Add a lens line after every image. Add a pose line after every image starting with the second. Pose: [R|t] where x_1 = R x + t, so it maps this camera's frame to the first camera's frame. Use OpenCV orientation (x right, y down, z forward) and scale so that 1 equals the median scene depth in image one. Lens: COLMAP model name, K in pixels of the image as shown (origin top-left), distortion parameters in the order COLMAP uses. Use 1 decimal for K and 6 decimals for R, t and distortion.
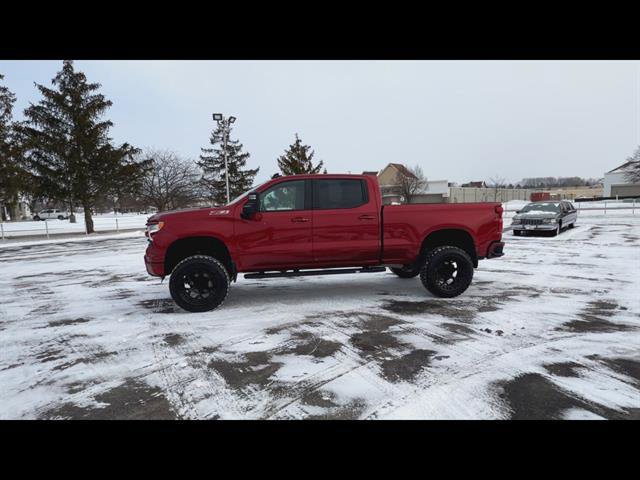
lens RADIAL K [[400.3, 0, 342.2], [0, 400.3, 257.7], [0, 0, 1]] dist [-0.010665, 0.004657]
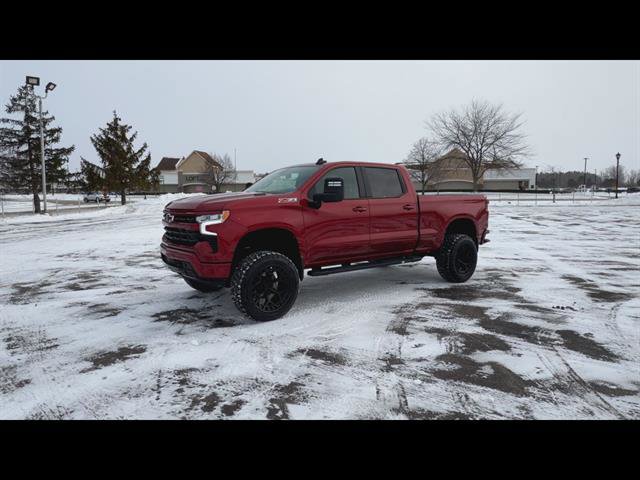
lens RADIAL K [[400.3, 0, 312.8], [0, 400.3, 227.7], [0, 0, 1]] dist [-0.010665, 0.004657]
pose [[0.910425, -0.011843, 0.413504, -0.115031], [0.031354, 0.998690, -0.040429, -0.003374], [-0.412484, 0.049772, 0.909604, 0.038112]]
